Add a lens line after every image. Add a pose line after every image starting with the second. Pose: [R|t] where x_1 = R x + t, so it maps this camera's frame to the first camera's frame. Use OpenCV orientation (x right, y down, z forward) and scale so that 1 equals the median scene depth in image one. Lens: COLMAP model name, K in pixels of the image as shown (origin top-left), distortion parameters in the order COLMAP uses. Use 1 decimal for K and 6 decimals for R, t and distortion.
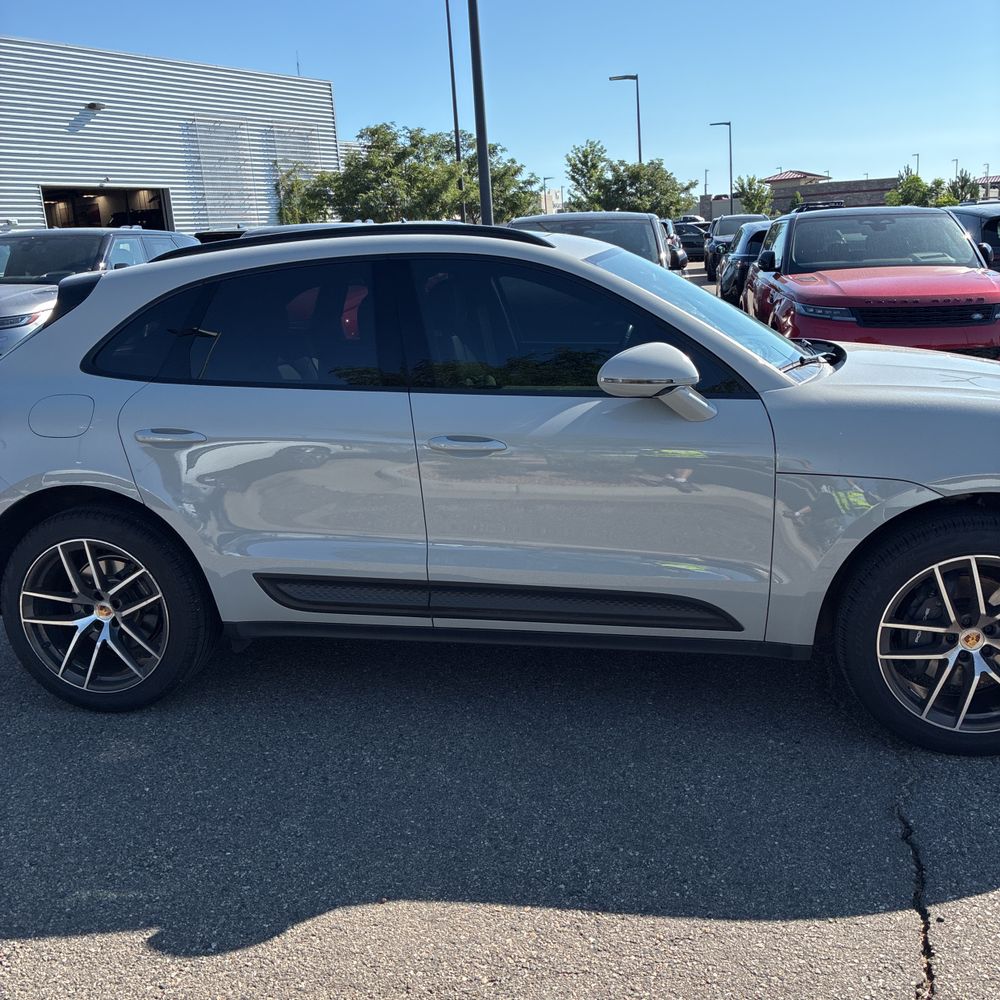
lens RADIAL K [[1014.2, 0, 502.0], [0, 1014.2, 497.5], [0, 0, 1]] dist [0.009538, 0.004354]
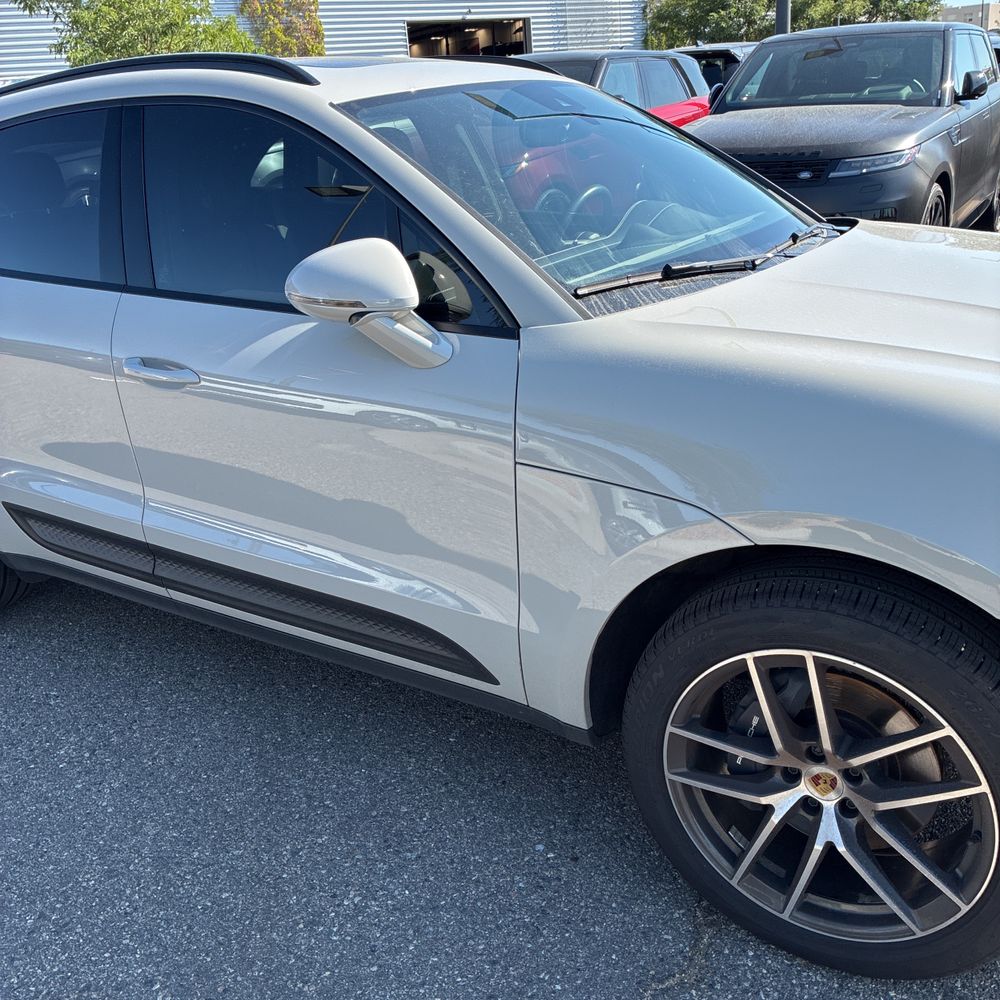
lens RADIAL K [[1012.4, 0, 486.2], [0, 1012.4, 501.3], [0, 0, 1]] dist [0.011827, 0.010207]
pose [[0.926471, 0.121802, -0.356113, 0.050675], [-0.065554, 0.983945, 0.165995, -0.010938], [0.370614, -0.130444, 0.919581, 0.045015]]
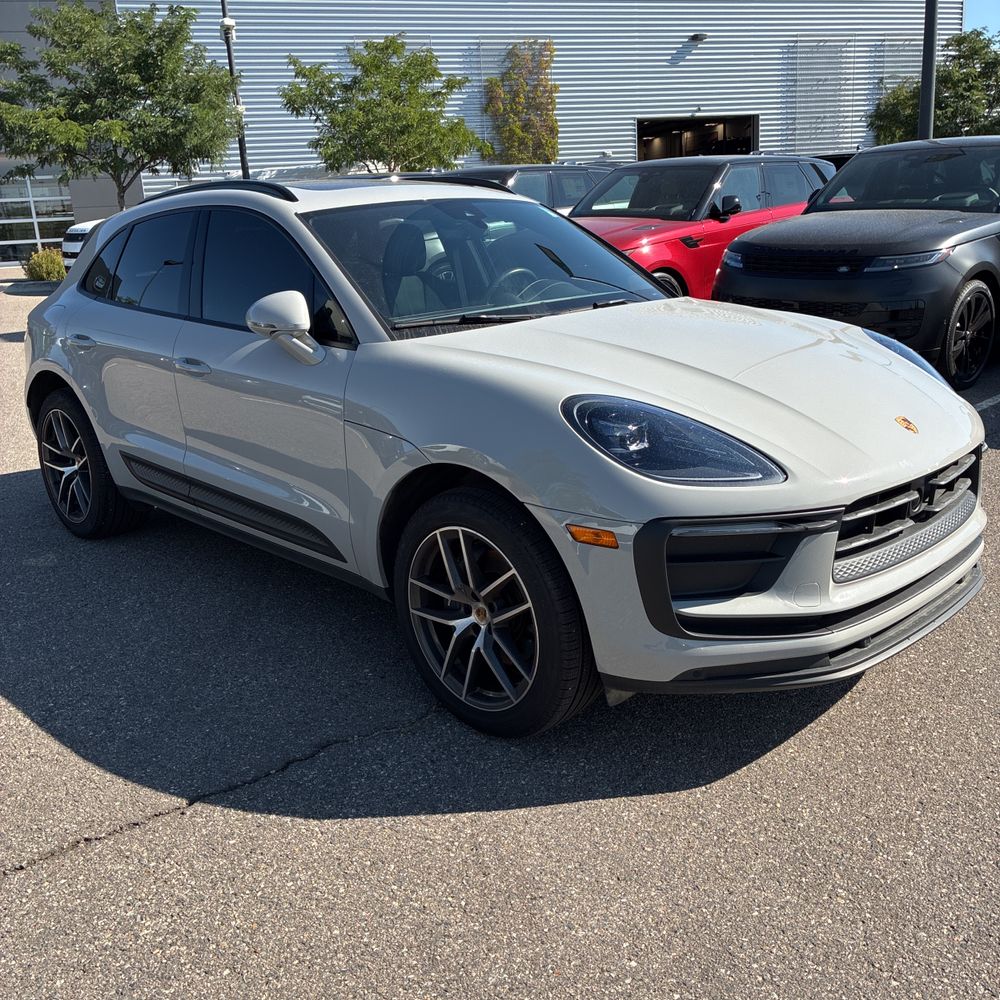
lens RADIAL K [[1005.0, 0, 495.5], [0, 1005.0, 498.4], [0, 0, 1]] dist [0.020319, 0.013563]
pose [[0.817731, 0.166903, -0.550872, 0.106762], [-0.126834, 0.985762, 0.110390, -0.008600], [0.561453, -0.020400, 0.827257, 0.022034]]
